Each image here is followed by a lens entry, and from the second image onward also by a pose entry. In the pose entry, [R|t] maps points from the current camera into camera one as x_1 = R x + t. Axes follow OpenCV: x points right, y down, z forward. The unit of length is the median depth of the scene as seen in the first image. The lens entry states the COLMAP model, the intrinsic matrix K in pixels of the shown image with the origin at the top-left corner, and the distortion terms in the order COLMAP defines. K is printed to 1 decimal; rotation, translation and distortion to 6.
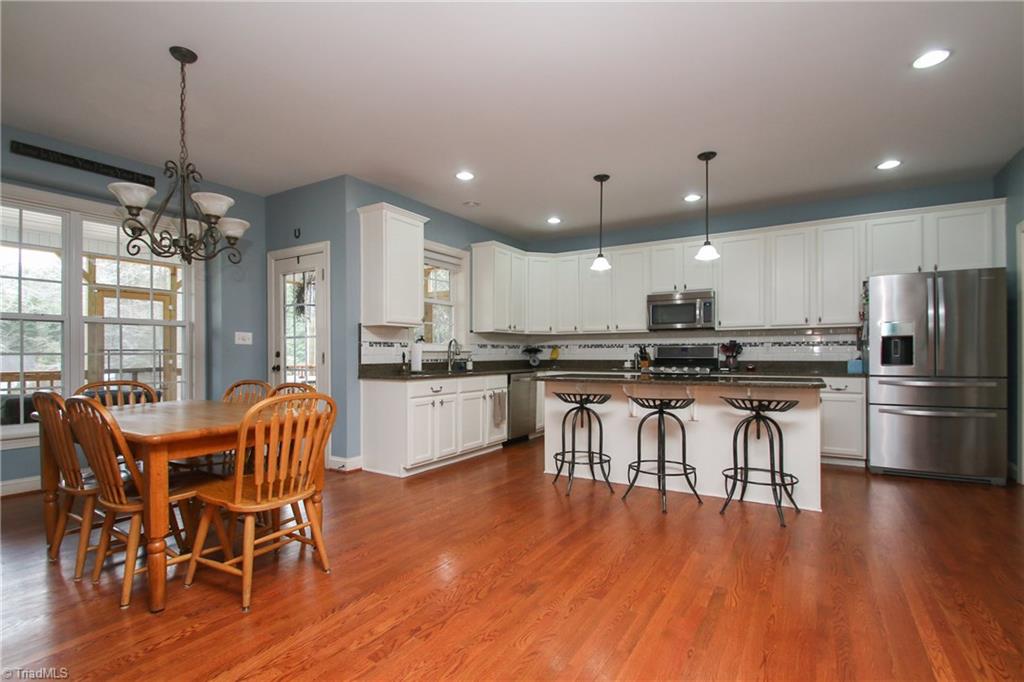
lens RADIAL K [[483.5, 0, 514.6], [0, 483.5, 348.6], [0, 0, 1]] dist [-0.003772, -0.000696]
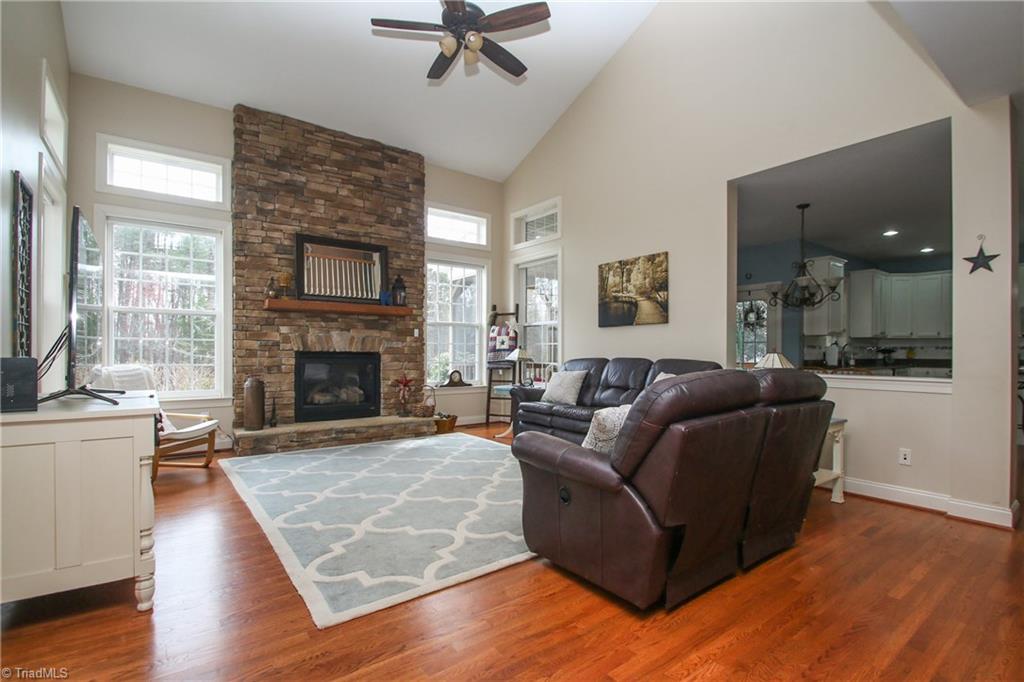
lens RADIAL K [[483.5, 0, 511.3], [0, 483.5, 342.7], [0, 0, 1]] dist [-0.003772, -0.000696]
pose [[0.932863, 0.015031, -0.359917, -0.481406], [-0.012401, 0.999877, 0.009614, -0.019103], [0.360017, -0.004506, 0.932935, -0.582632]]
